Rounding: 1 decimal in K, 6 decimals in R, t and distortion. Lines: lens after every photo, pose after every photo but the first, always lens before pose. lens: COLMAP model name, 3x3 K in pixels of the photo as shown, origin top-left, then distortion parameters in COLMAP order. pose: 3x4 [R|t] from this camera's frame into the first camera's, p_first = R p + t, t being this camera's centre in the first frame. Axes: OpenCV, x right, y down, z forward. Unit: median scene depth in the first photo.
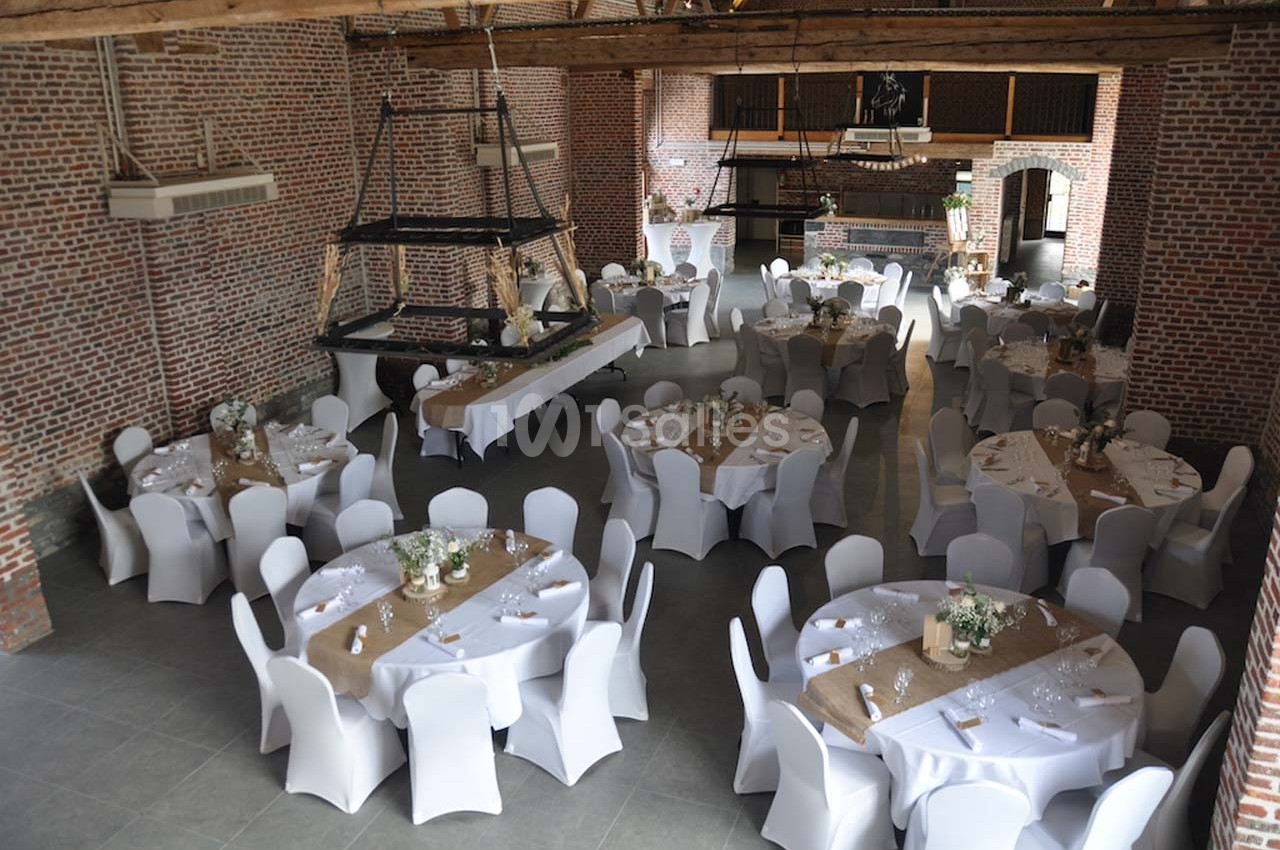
lens RADIAL K [[1025.3, 0, 611.8], [0, 1025.3, 431.7], [0, 0, 1]] dist [-0.115553, 0.076632]
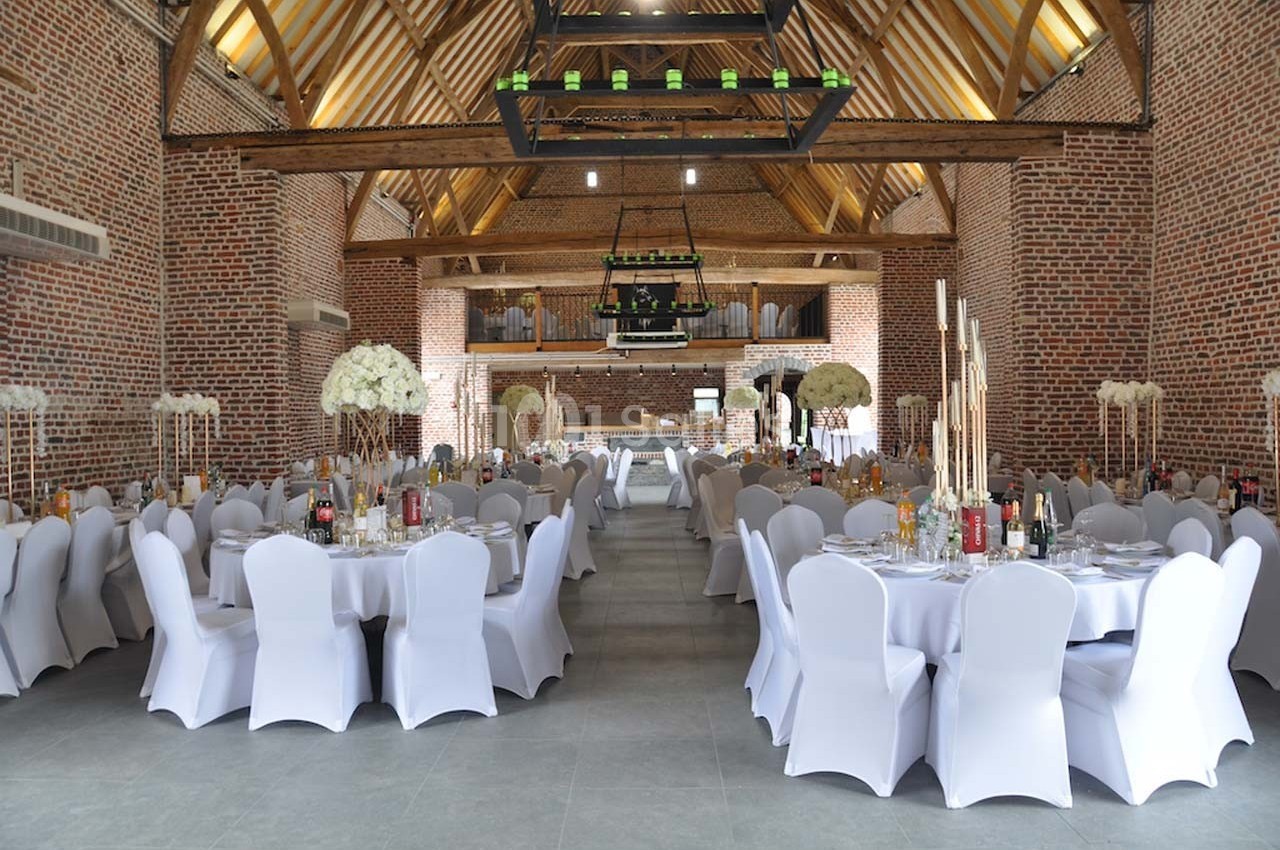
lens RADIAL K [[1025.3, 0, 636.3], [0, 1025.3, 414.7], [0, 0, 1]] dist [-0.115553, 0.076632]
pose [[0.932316, 0.003338, 0.361630, -0.201174], [0.110836, 0.949199, -0.294509, 0.148967], [-0.344242, 0.314657, 0.884584, 0.166112]]
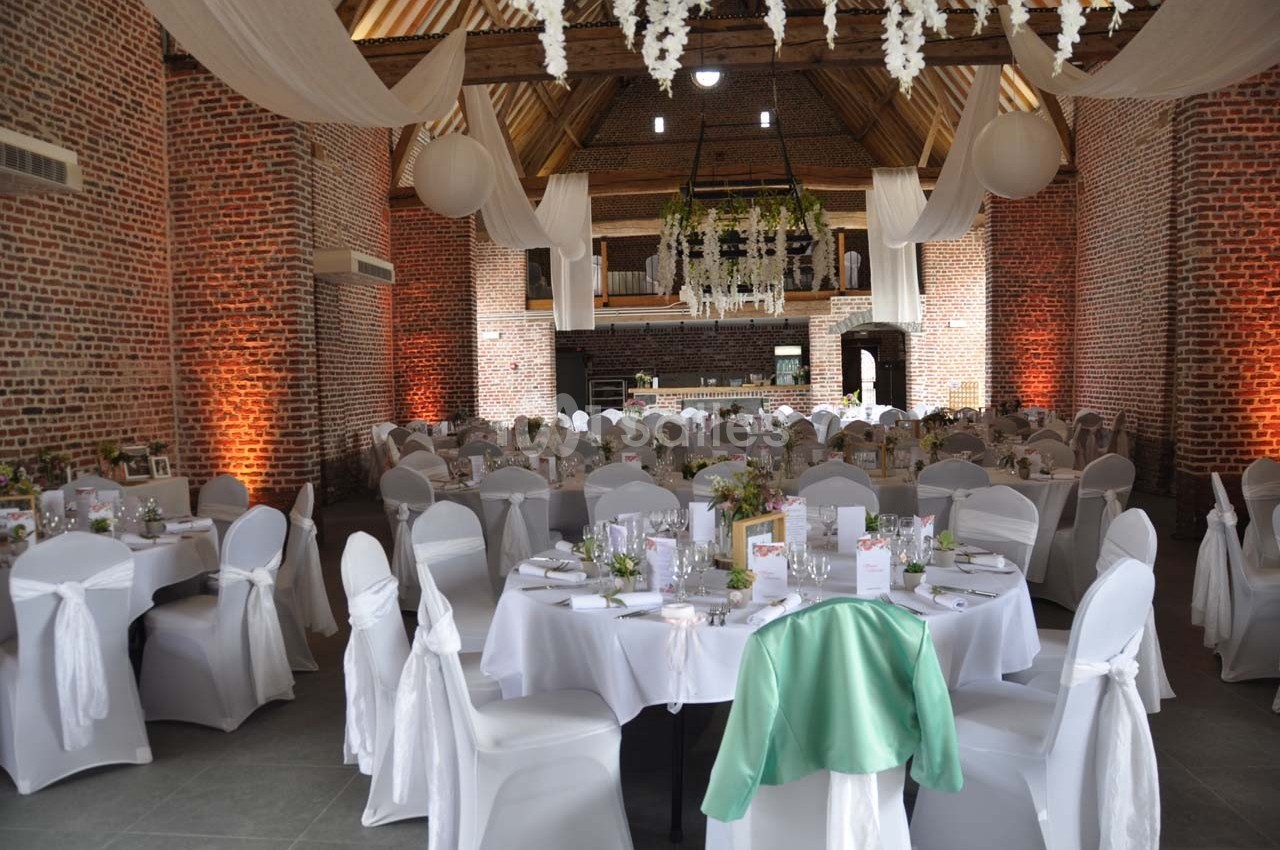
lens RADIAL K [[1025.3, 0, 638.5], [0, 1025.3, 416.9], [0, 0, 1]] dist [-0.115553, 0.076632]
pose [[0.953447, -0.019358, 0.300938, -0.161306], [0.102944, 0.958883, -0.264473, 0.107977], [-0.283444, 0.283141, 0.916237, 0.299908]]
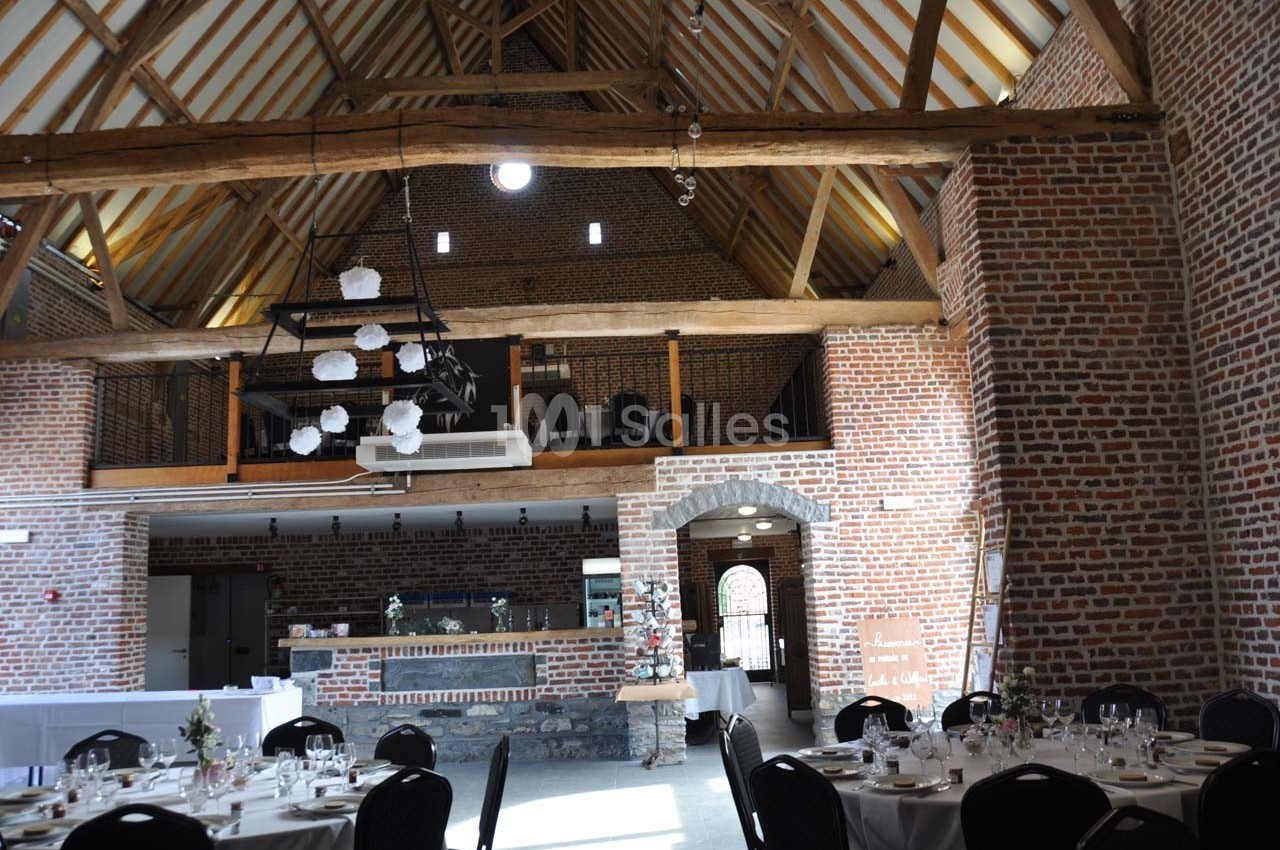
lens RADIAL K [[1025.3, 0, 661.1], [0, 1025.3, 417.7], [0, 0, 1]] dist [-0.115553, 0.076632]
pose [[0.916869, 0.051025, 0.395915, 0.298466], [0.149569, 0.875637, -0.459227, -0.114651], [-0.370110, 0.480268, 0.795212, 0.965611]]
